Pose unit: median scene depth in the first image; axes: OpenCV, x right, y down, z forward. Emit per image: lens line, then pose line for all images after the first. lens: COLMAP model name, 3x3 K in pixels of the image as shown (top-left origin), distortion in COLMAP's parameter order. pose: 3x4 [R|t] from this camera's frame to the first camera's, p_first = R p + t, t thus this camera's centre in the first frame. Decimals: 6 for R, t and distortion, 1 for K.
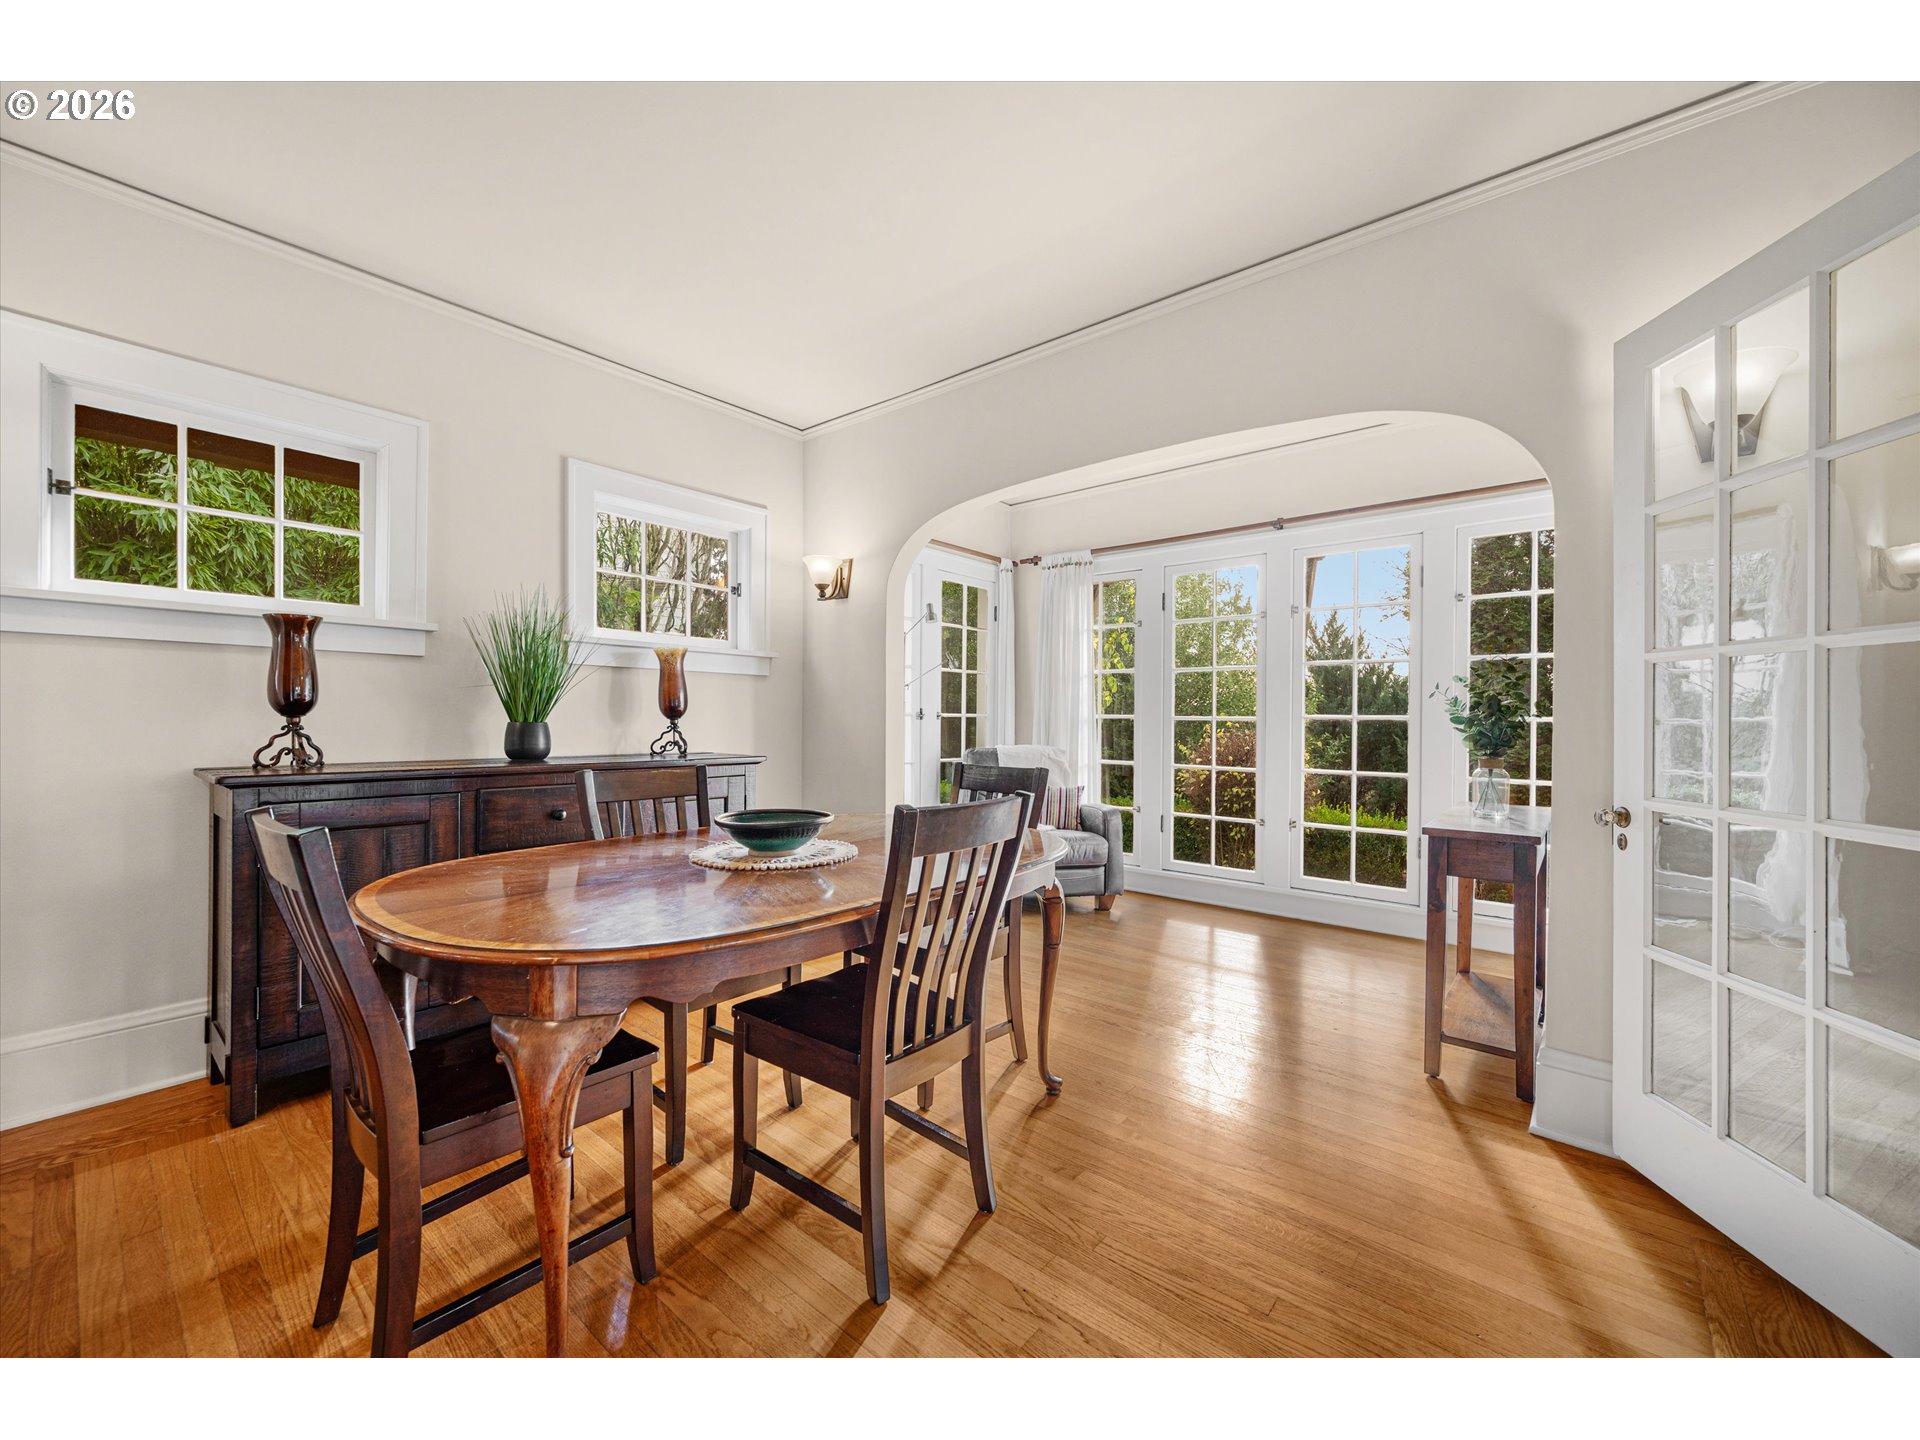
lens RADIAL K [[760.4, 0, 954.7], [0, 760.4, 717.7], [0, 0, 1]] dist [0.000876, 0.000199]
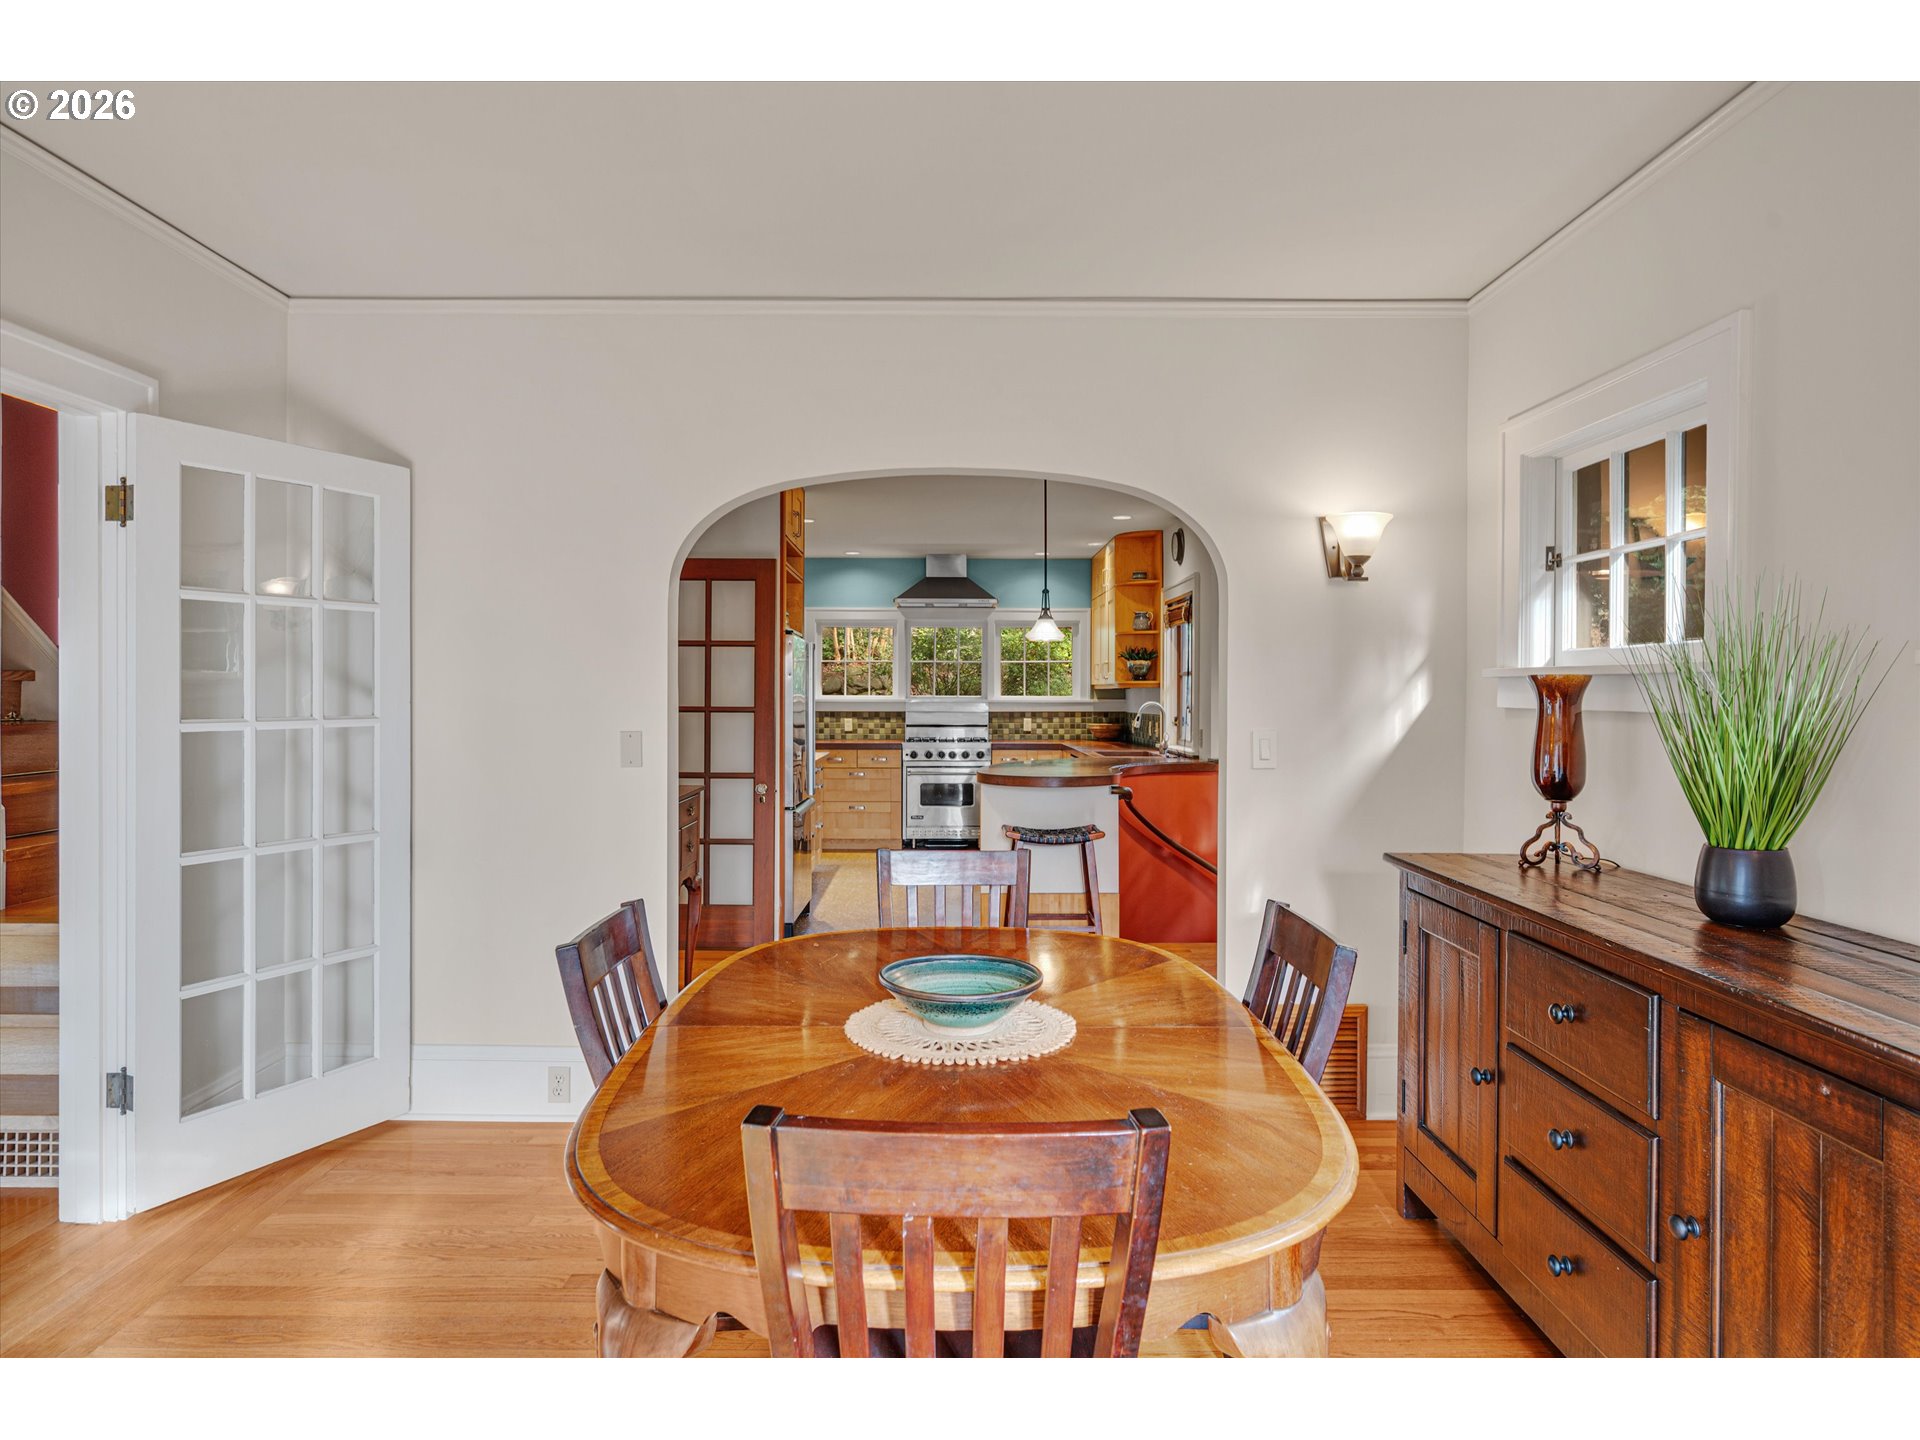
lens RADIAL K [[1125.2, 0, 932.3], [0, 1125.2, 703.8], [0, 0, 1]] dist [0.001287, 0.001394]
pose [[-0.771043, -0.002506, -0.636779, 0.250340], [-0.002756, 0.999996, -0.000599, -0.070811], [0.636777, 0.001293, -0.771047, 1.029232]]
